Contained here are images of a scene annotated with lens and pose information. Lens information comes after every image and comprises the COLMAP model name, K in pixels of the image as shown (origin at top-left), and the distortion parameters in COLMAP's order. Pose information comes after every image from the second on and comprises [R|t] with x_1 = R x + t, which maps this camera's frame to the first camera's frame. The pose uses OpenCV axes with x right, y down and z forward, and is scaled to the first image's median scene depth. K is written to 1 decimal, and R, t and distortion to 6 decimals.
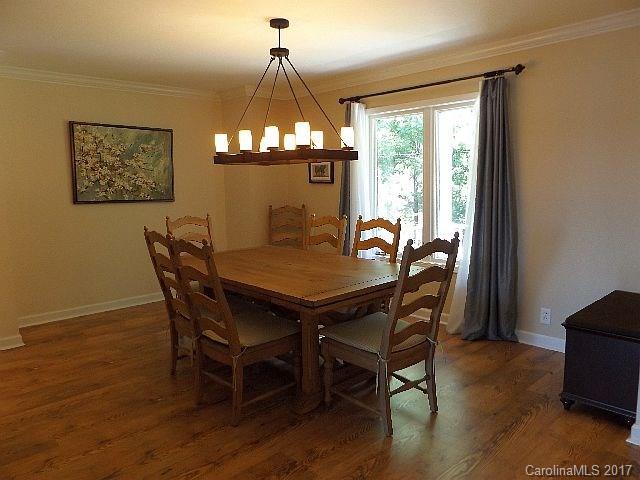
lens RADIAL K [[481.1, 0, 320.6], [0, 481.1, 238.9], [0, 0, 1]] dist [-0.006773, 0.006934]
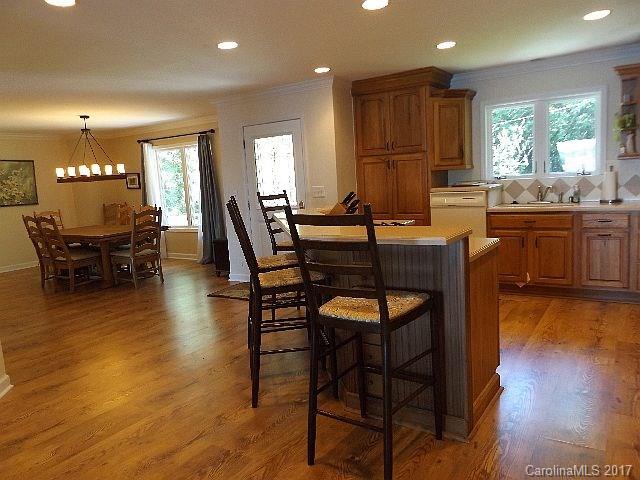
lens RADIAL K [[481.1, 0, 321.2], [0, 481.1, 237.9], [0, 0, 1]] dist [-0.006773, 0.006934]
pose [[0.971986, -0.070998, 0.224058, 0.362257], [0.071281, 0.997433, 0.006837, 0.131635], [-0.223969, 0.009326, 0.974552, -1.136649]]
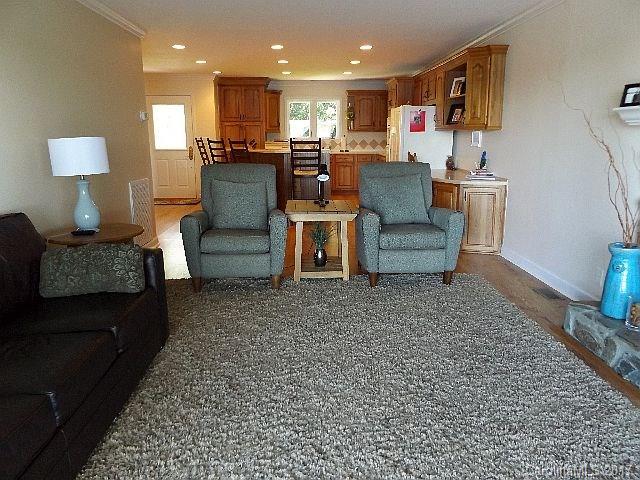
lens RADIAL K [[481.1, 0, 319.7], [0, 481.1, 238.6], [0, 0, 1]] dist [-0.006773, 0.006934]
pose [[0.656559, -0.151834, 0.738835, -2.244211], [0.083358, 0.988136, 0.128991, 0.344101], [-0.749654, -0.023103, 0.661426, -2.639721]]
